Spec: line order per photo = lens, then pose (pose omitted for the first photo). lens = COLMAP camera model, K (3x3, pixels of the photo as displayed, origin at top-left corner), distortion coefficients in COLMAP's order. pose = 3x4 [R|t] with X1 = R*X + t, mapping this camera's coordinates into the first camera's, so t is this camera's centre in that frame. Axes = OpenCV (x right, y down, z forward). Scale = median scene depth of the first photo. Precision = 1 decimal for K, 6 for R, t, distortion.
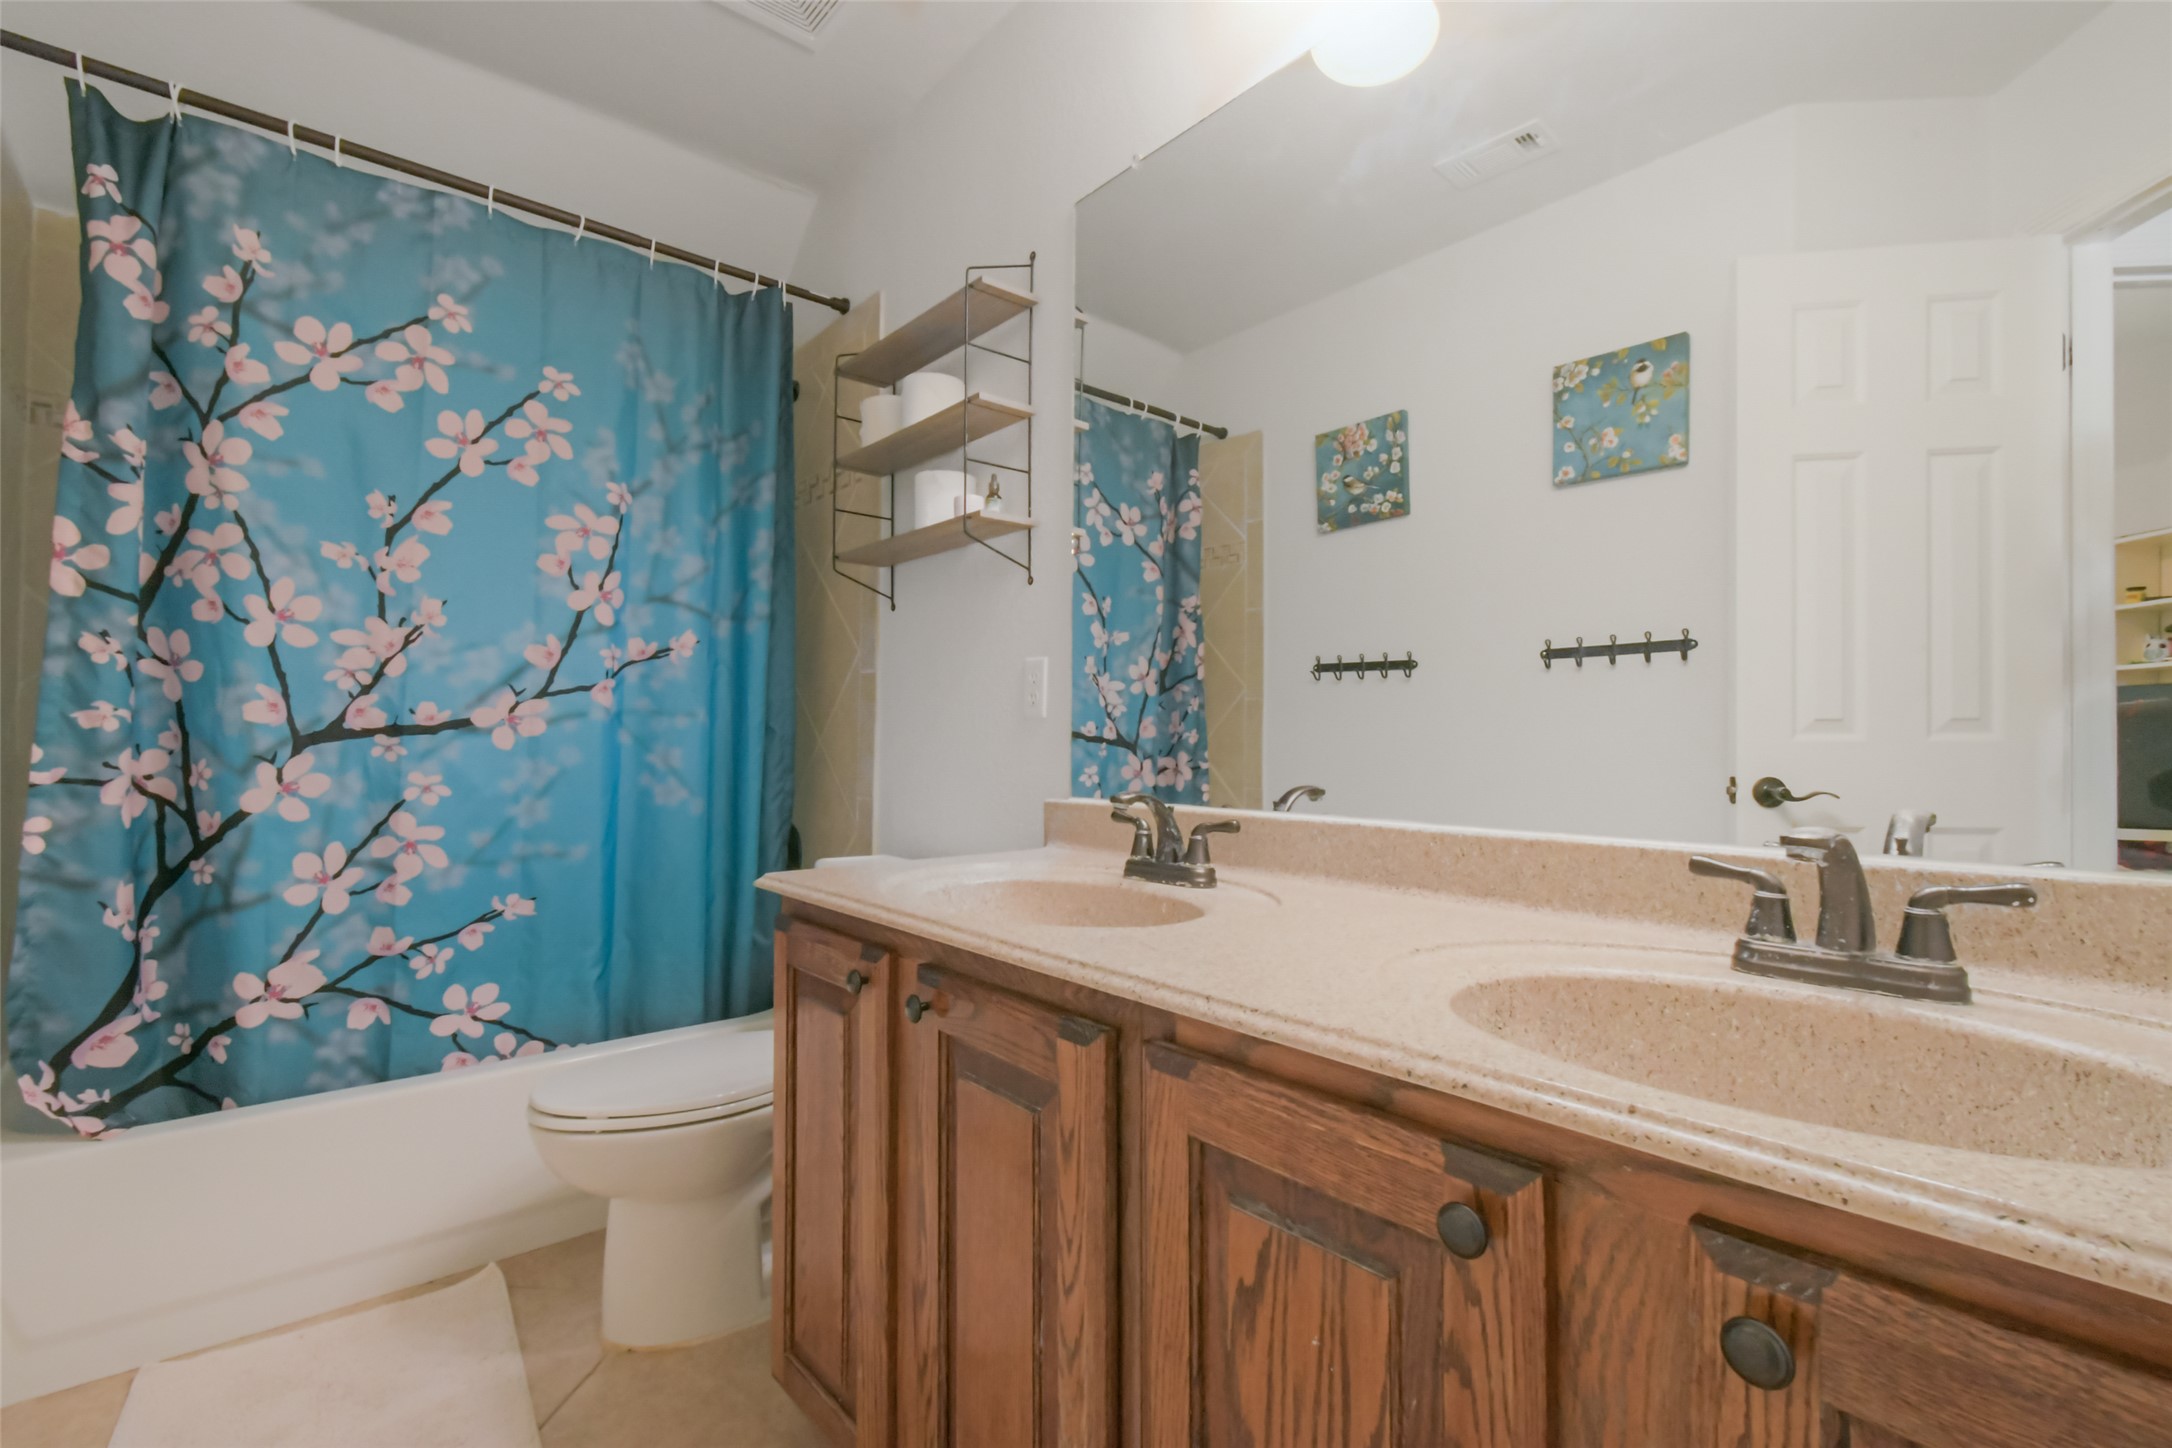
lens RADIAL K [[959.7, 0, 1086.0], [0, 959.7, 724.0], [0, 0, 1]] dist [0.000383, -0.000015]
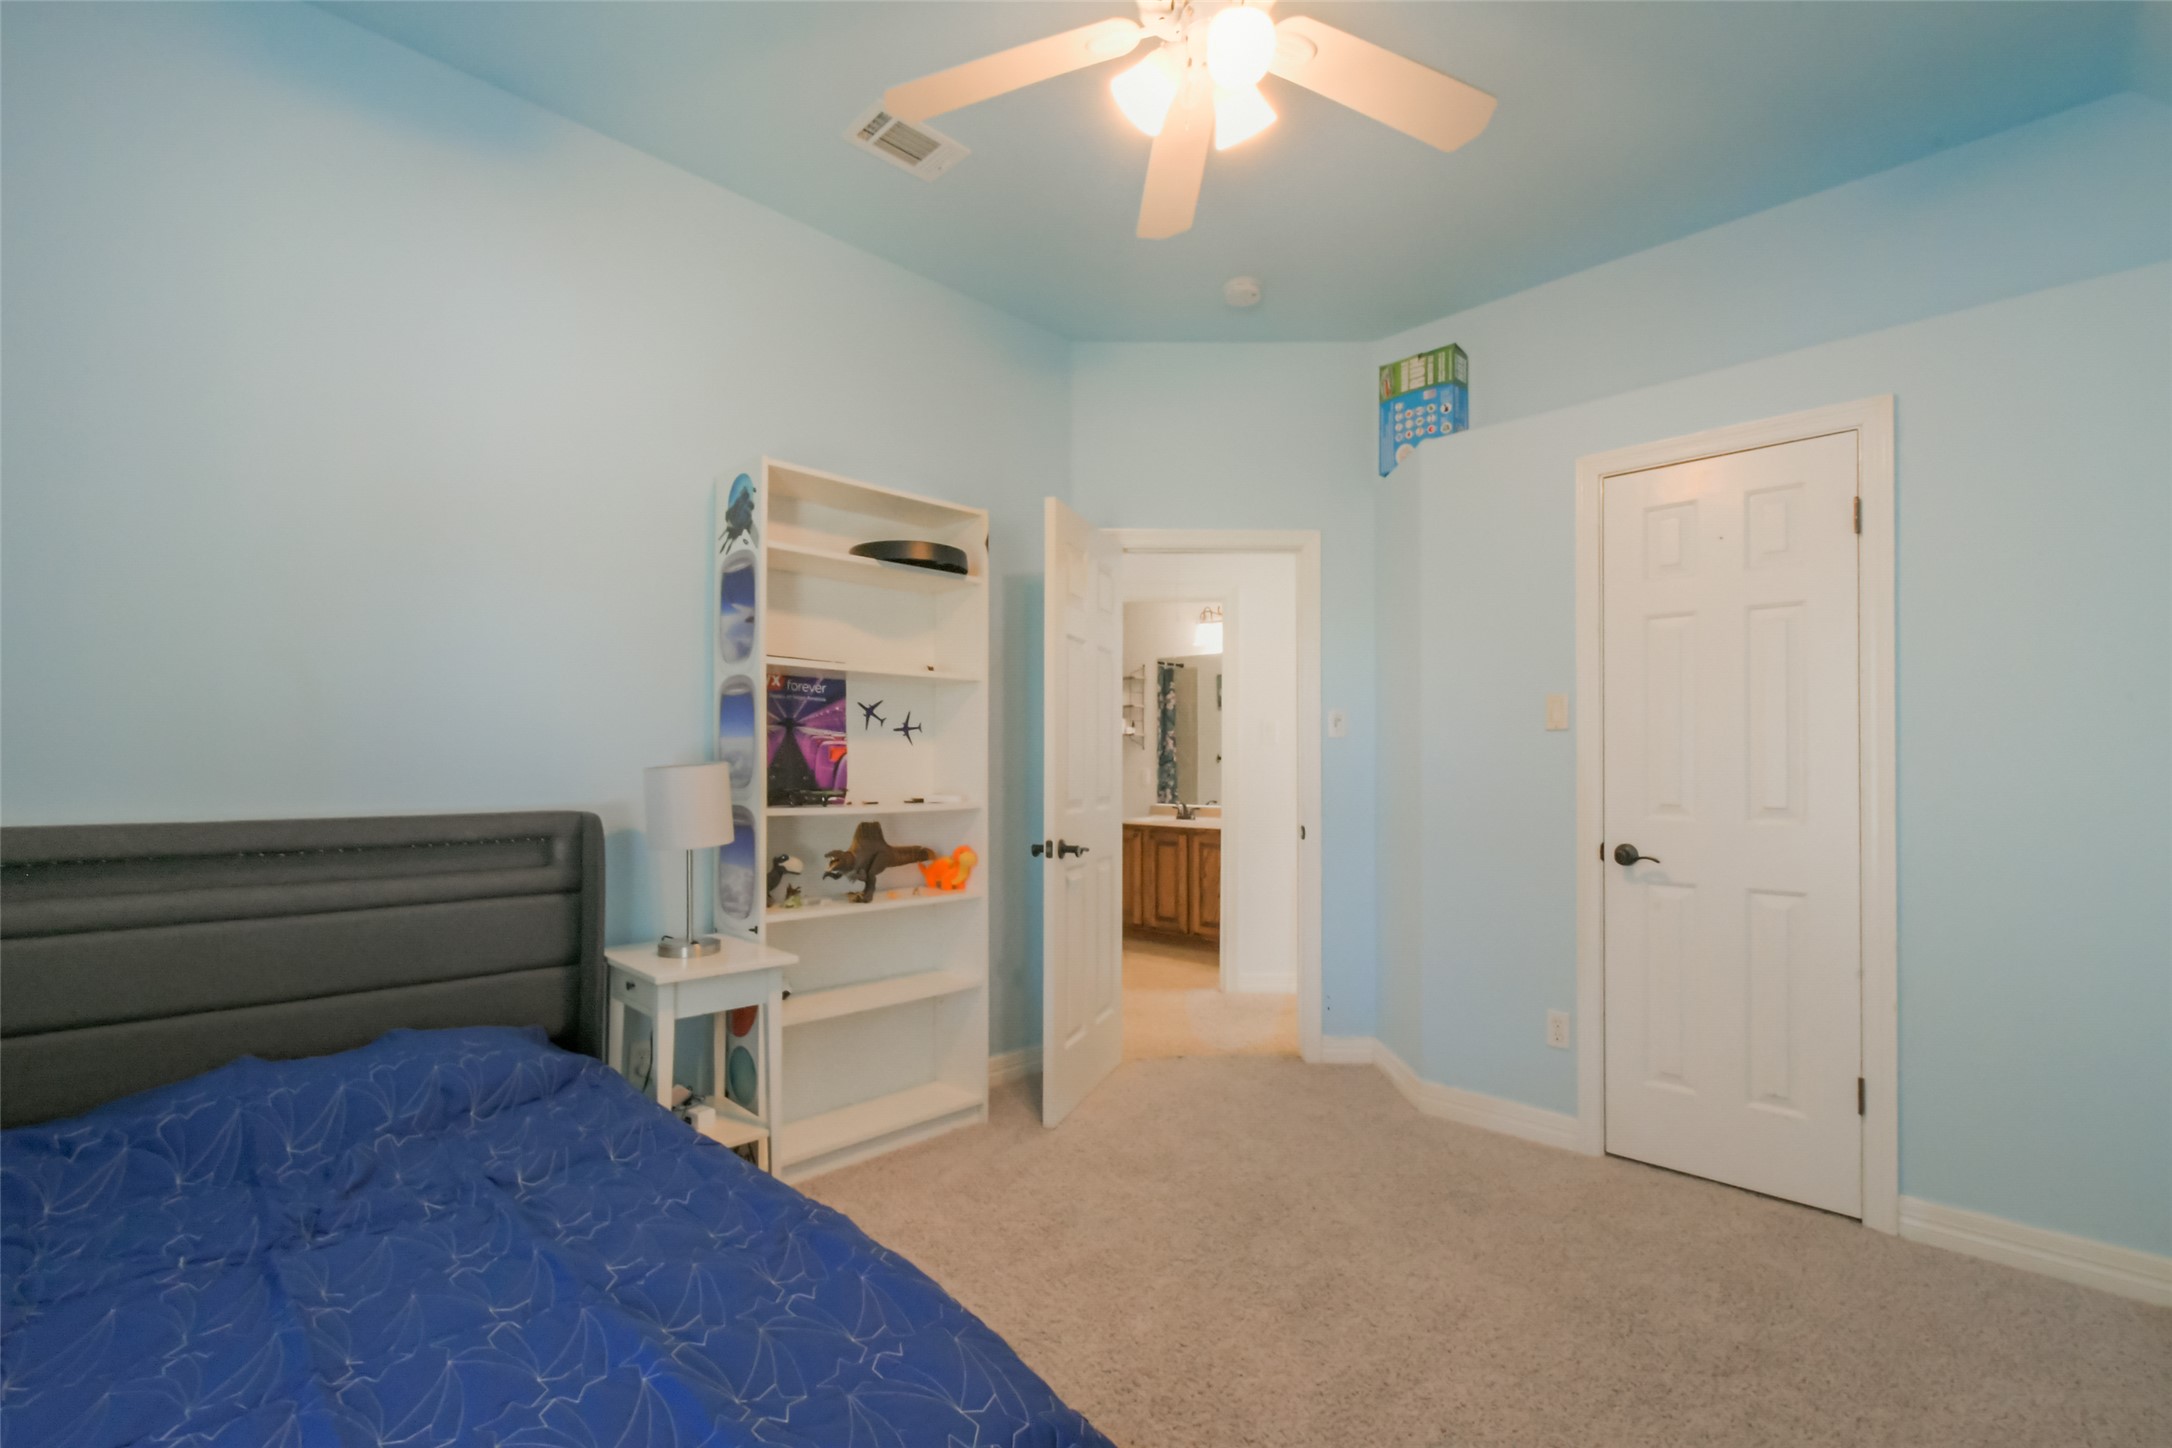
lens RADIAL K [[955.5, 0, 1082.3], [0, 955.5, 757.2], [0, 0, 1]] dist [0.000487, 0.000139]
pose [[0.996514, -0.010913, 0.082708, -0.358458], [0.009552, 0.999813, 0.016831, -0.106707], [-0.082876, -0.015982, 0.996432, -1.627839]]
